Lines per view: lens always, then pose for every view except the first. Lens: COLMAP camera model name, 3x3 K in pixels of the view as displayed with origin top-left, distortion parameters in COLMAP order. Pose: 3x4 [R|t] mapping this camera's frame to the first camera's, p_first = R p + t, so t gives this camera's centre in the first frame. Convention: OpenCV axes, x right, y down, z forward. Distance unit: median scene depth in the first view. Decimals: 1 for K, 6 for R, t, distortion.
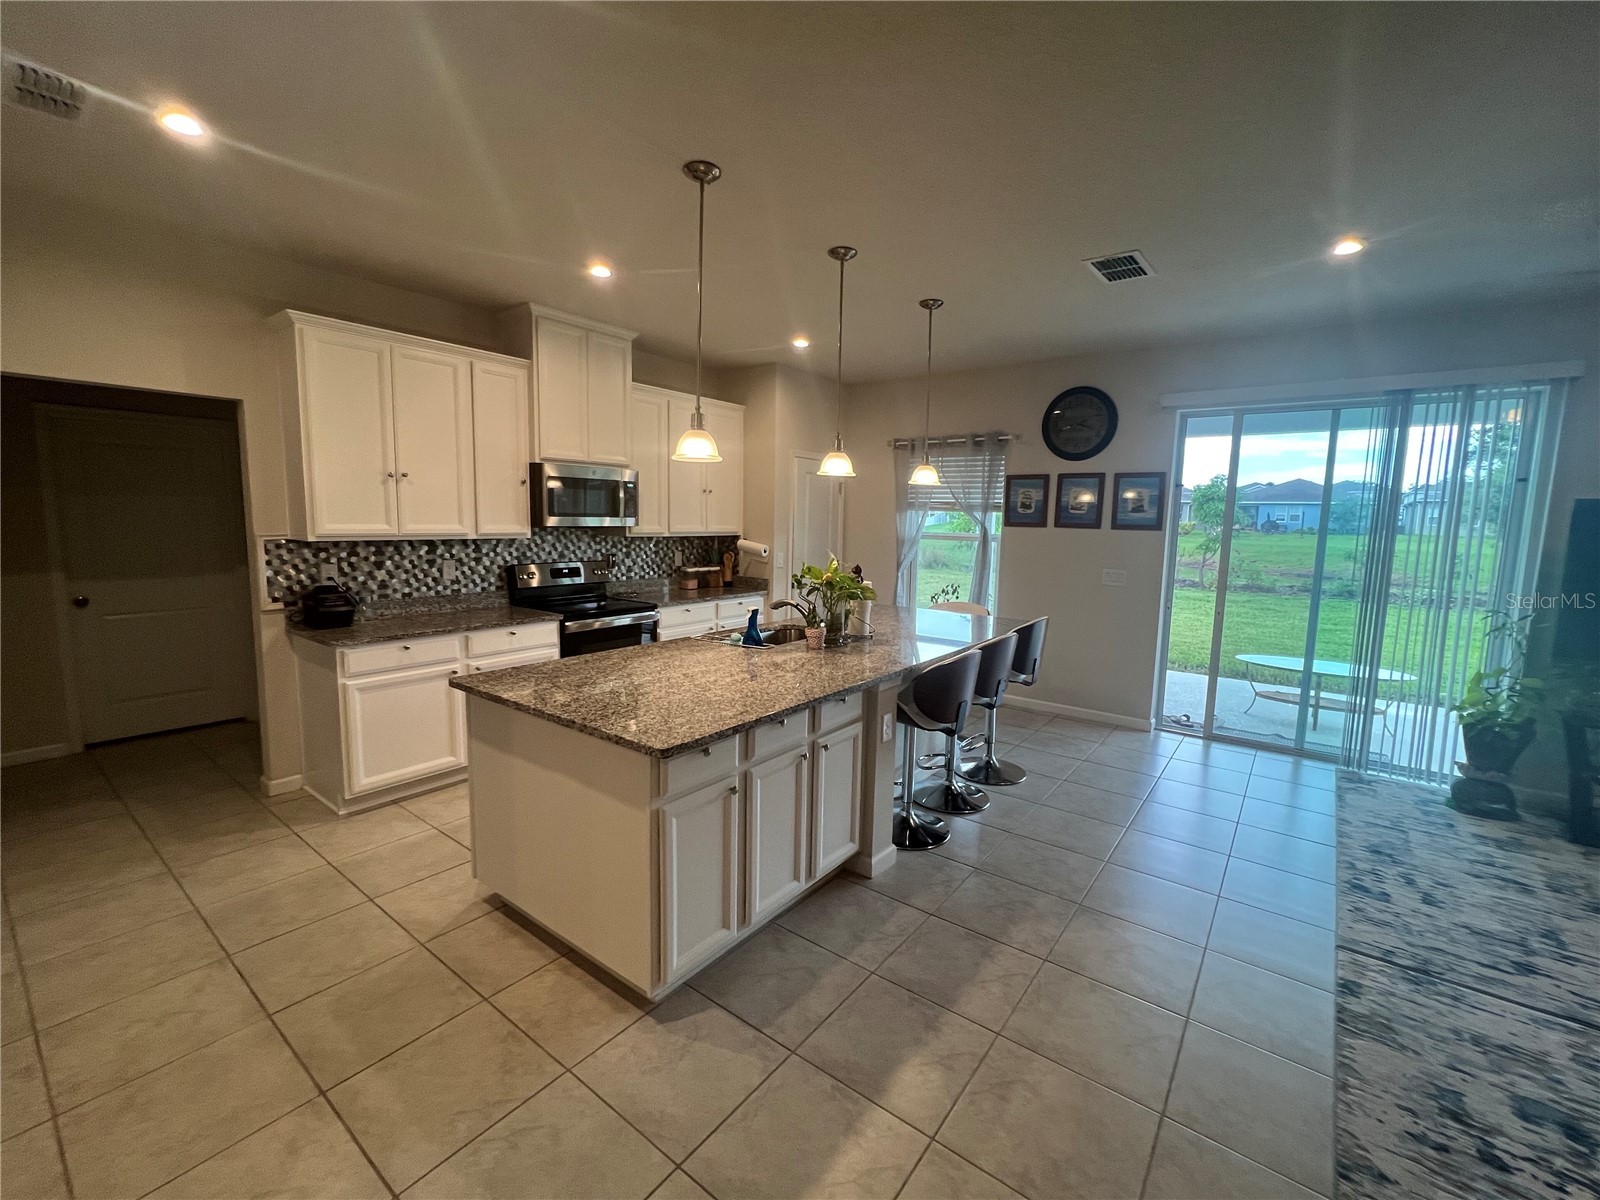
lens RADIAL K [[672.0, 0, 797.7], [0, 672.0, 594.1], [0, 0, 1]] dist [0.001094, -0.000058]
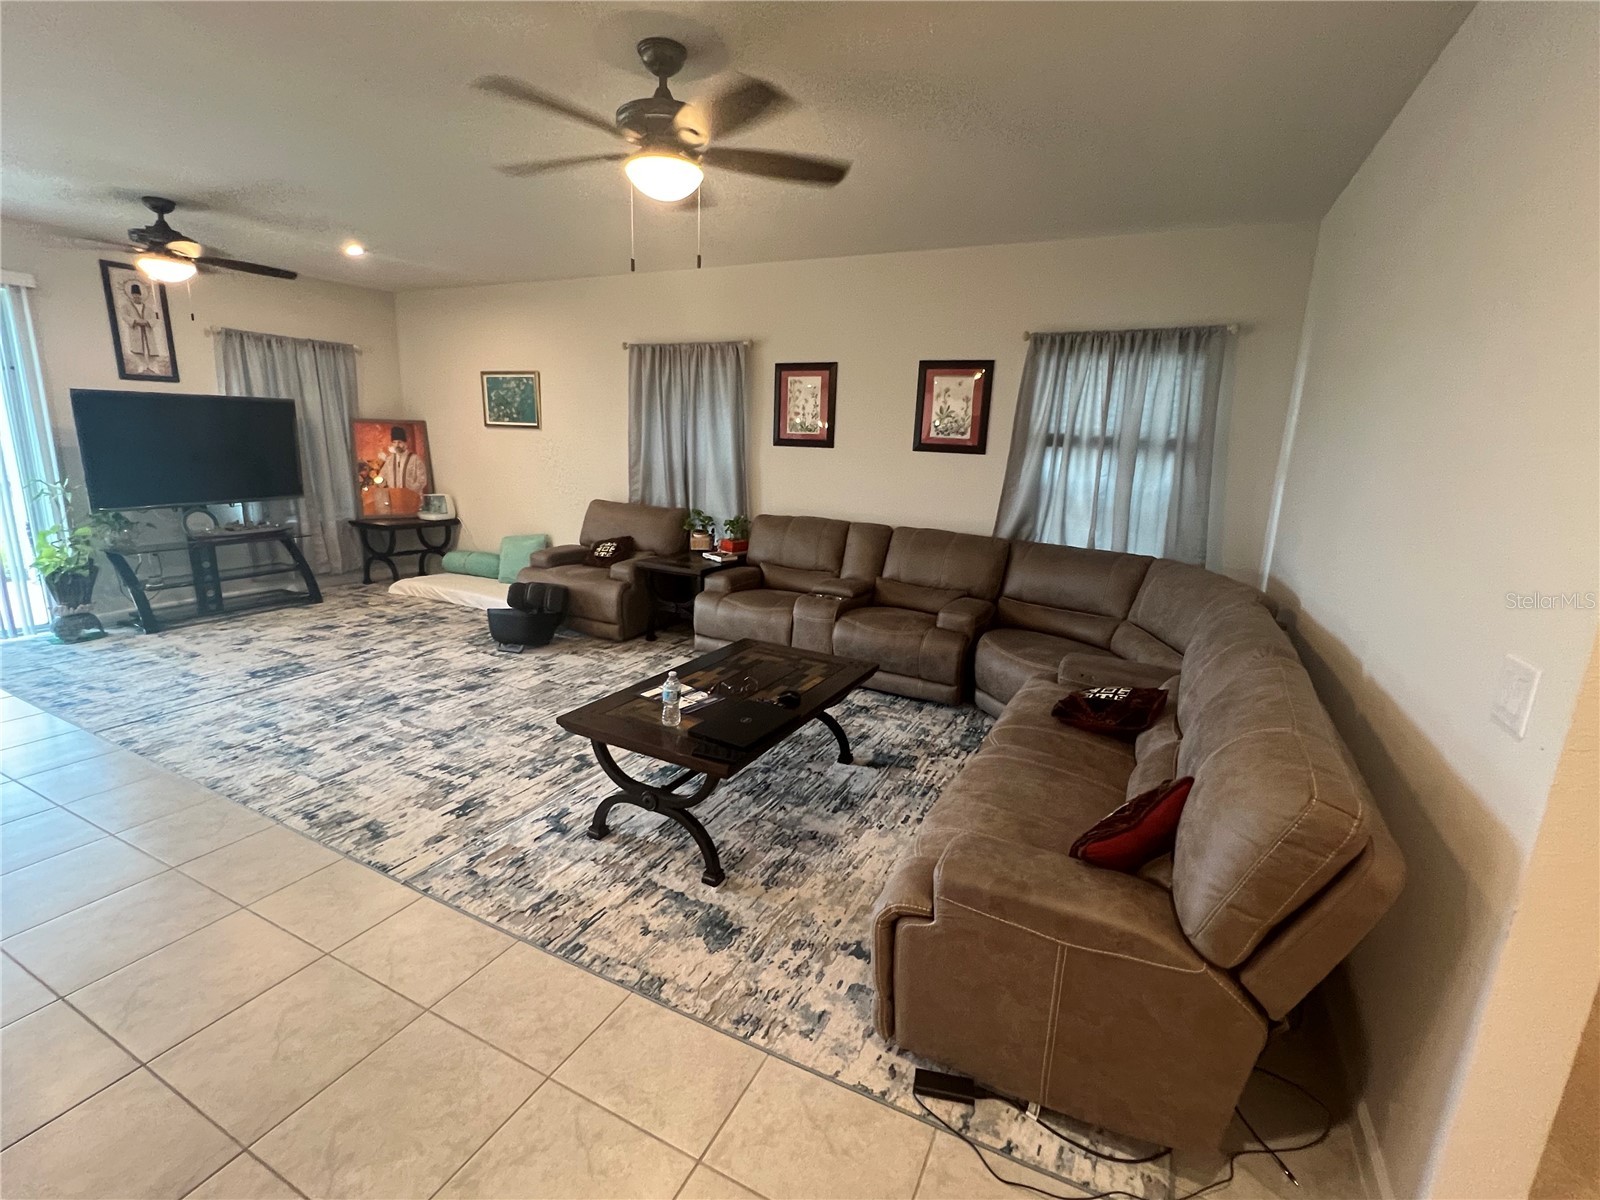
lens RADIAL K [[721.0, 0, 799.9], [0, 721.0, 596.5], [0, 0, 1]] dist [-0.000681, -0.000187]
pose [[-0.187629, -0.237202, 0.953169, -0.787175], [0.077996, 0.963741, 0.255187, 0.006437], [-0.979138, 0.122224, -0.162325, -0.180073]]
